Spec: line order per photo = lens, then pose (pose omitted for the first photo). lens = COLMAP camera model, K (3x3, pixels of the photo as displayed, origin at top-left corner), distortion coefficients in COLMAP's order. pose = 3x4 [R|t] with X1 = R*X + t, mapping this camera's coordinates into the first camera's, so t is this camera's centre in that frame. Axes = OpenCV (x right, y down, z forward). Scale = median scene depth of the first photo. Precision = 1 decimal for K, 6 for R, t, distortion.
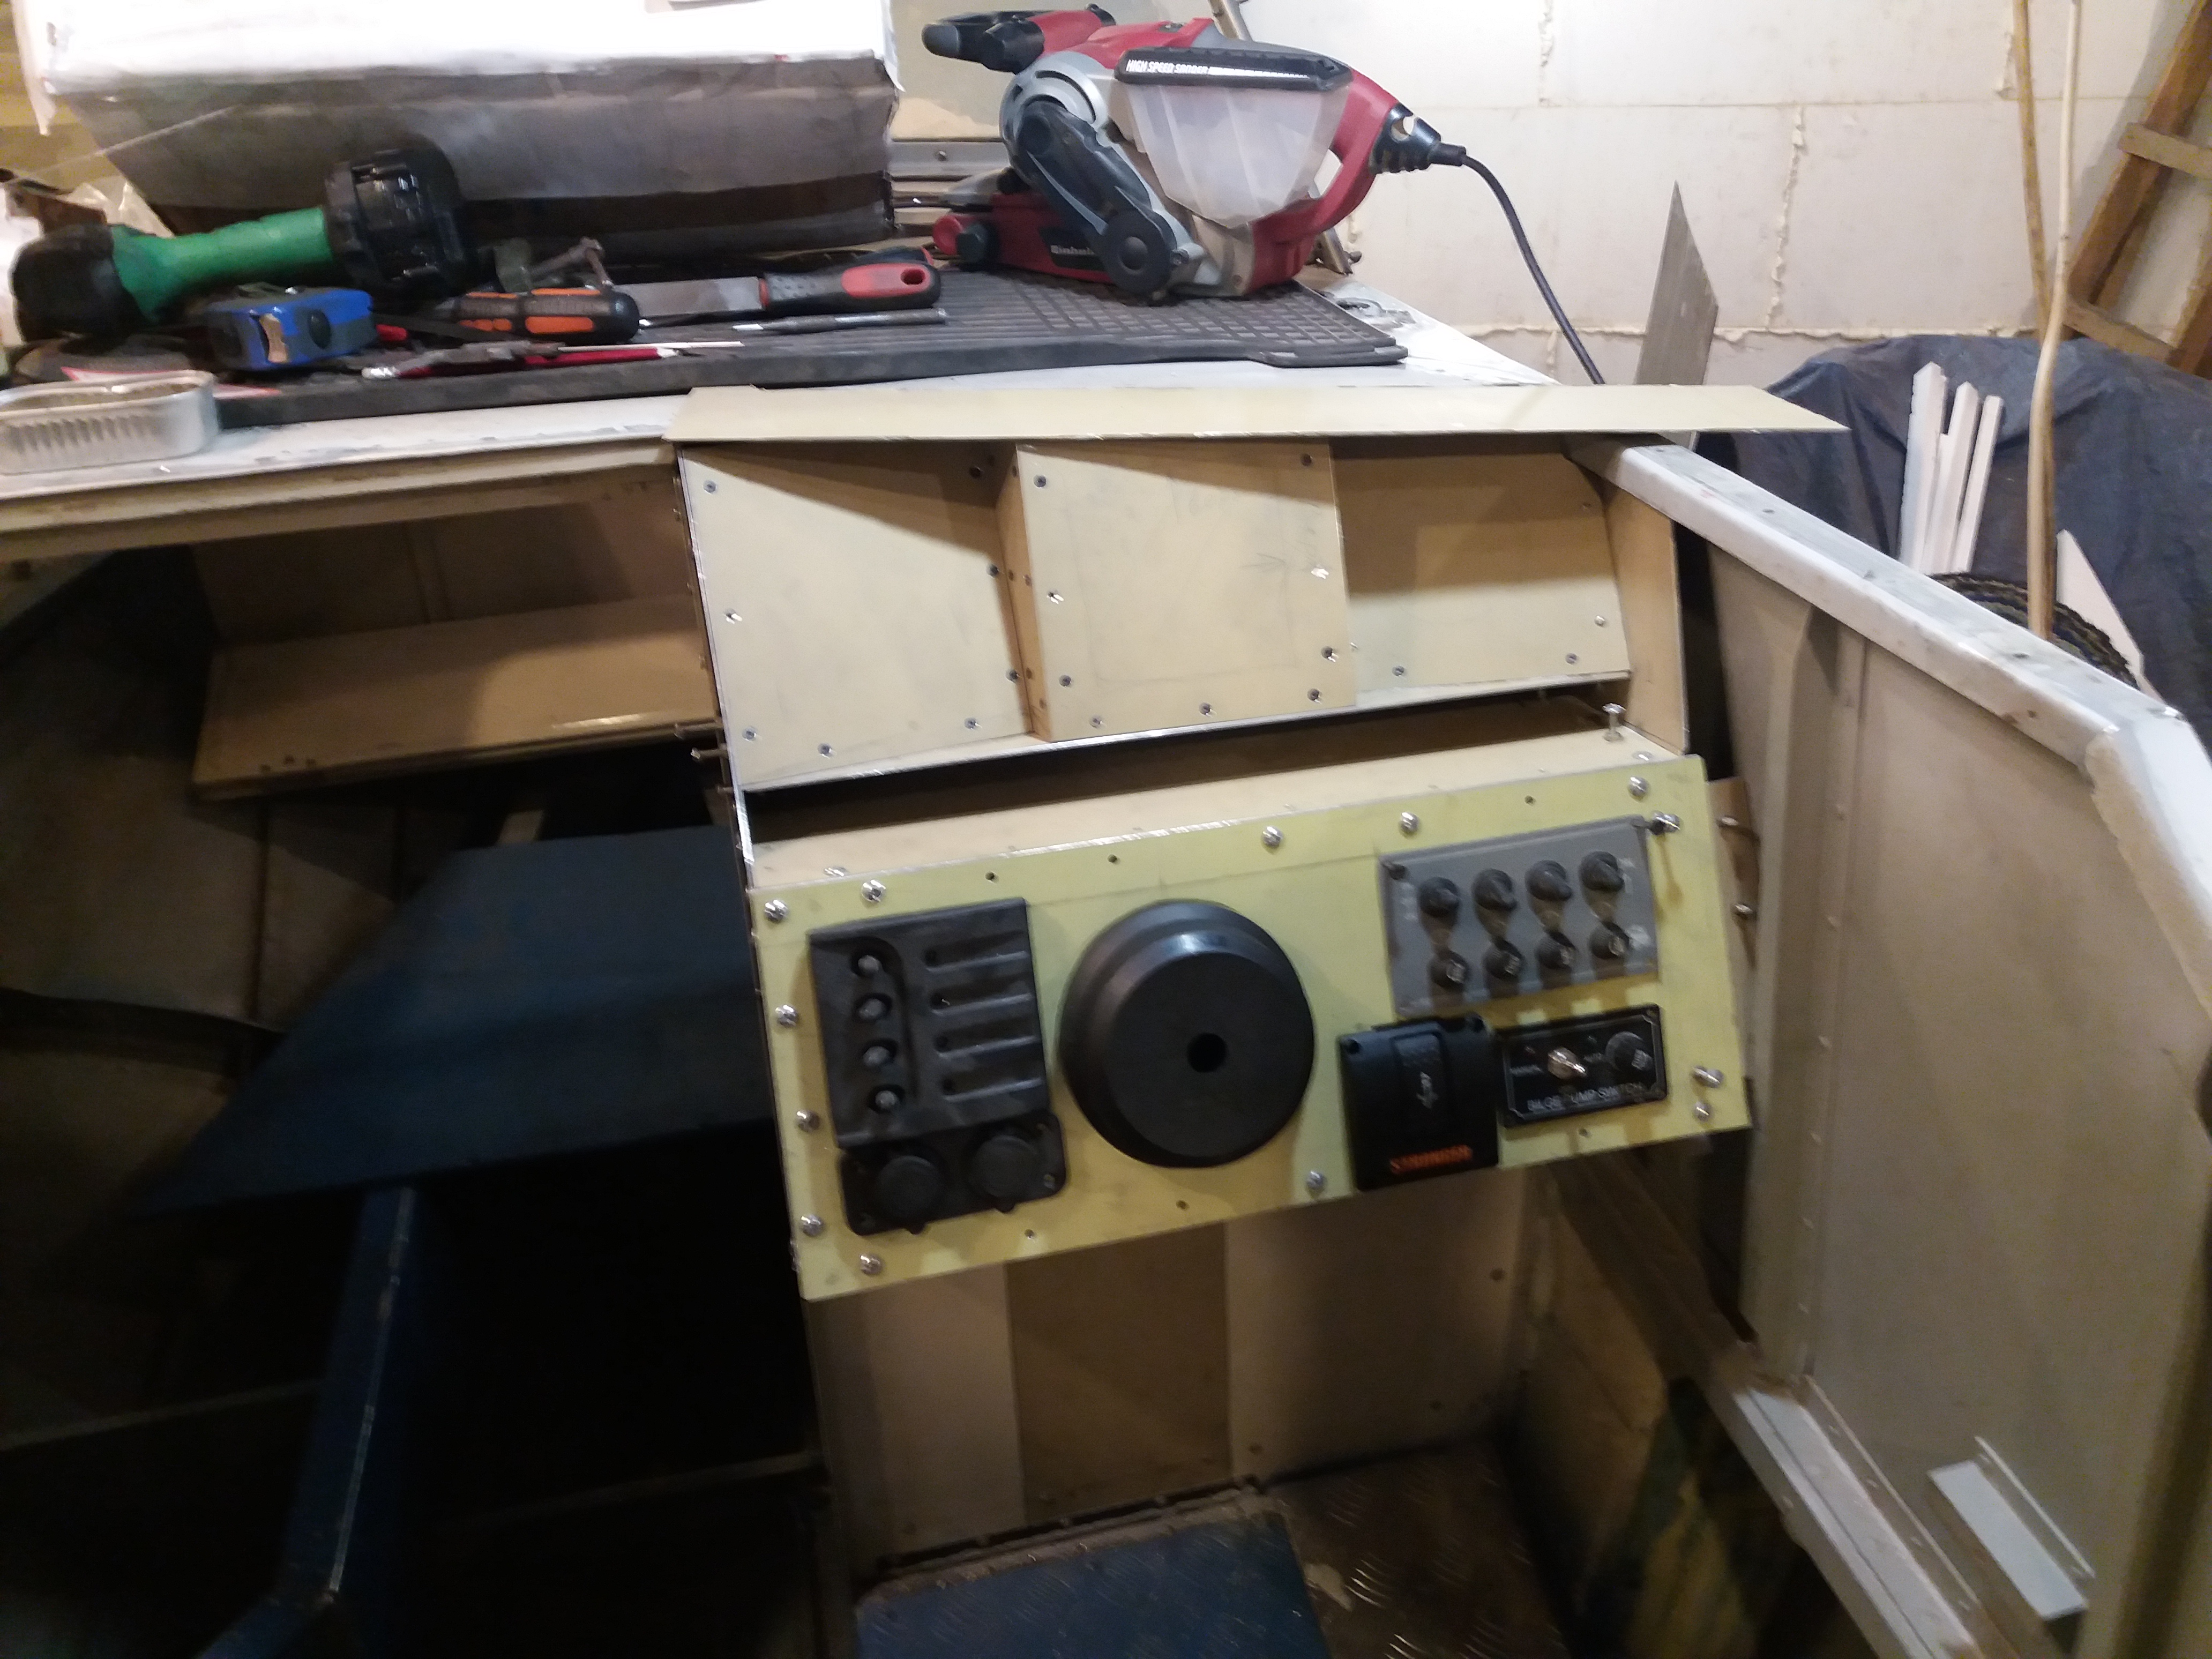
lens RADIAL K [[1756.9, 0, 1106.0], [0, 1756.9, 829.5], [0, 0, 1]] dist [0.051900, -0.057495]
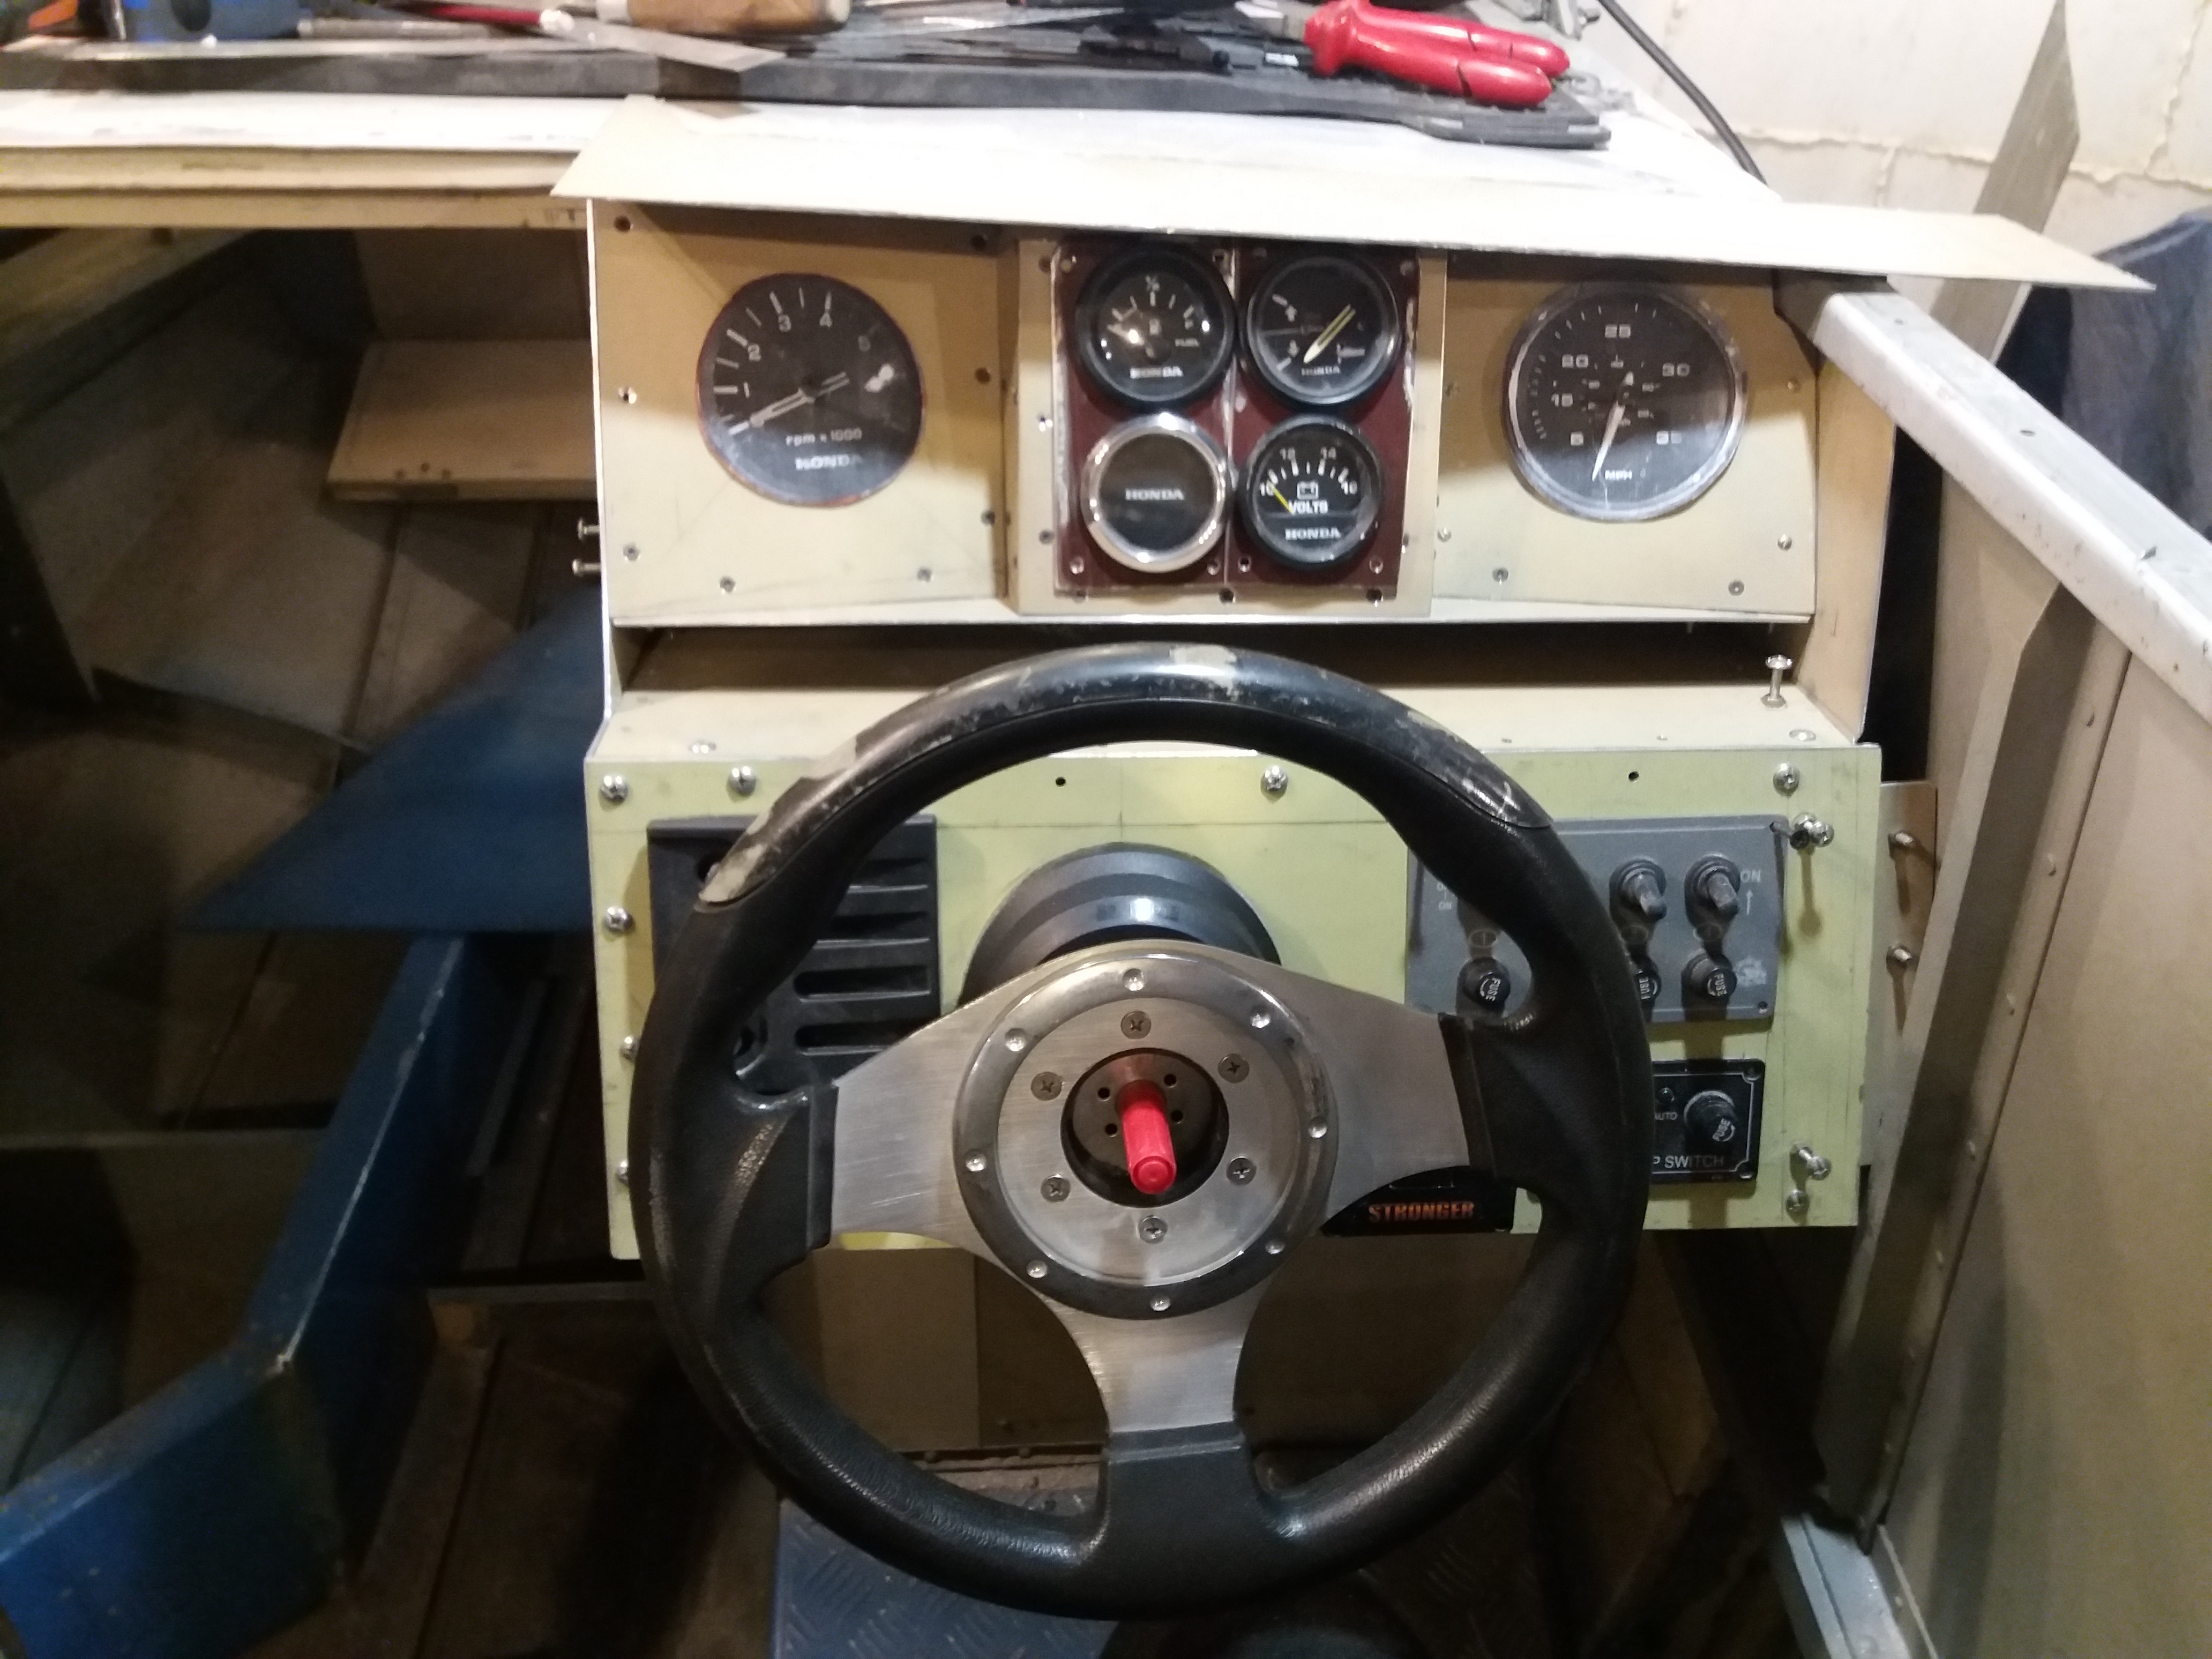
lens RADIAL K [[1791.5, 0, 1103.7], [0, 1791.5, 825.6], [0, 0, 1]] dist [-0.004351, 0.000598]
pose [[0.982536, 0.148655, -0.111910, 0.101466], [-0.134331, 0.982867, 0.126203, -0.057692], [0.128754, -0.108966, 0.985672, 0.207305]]
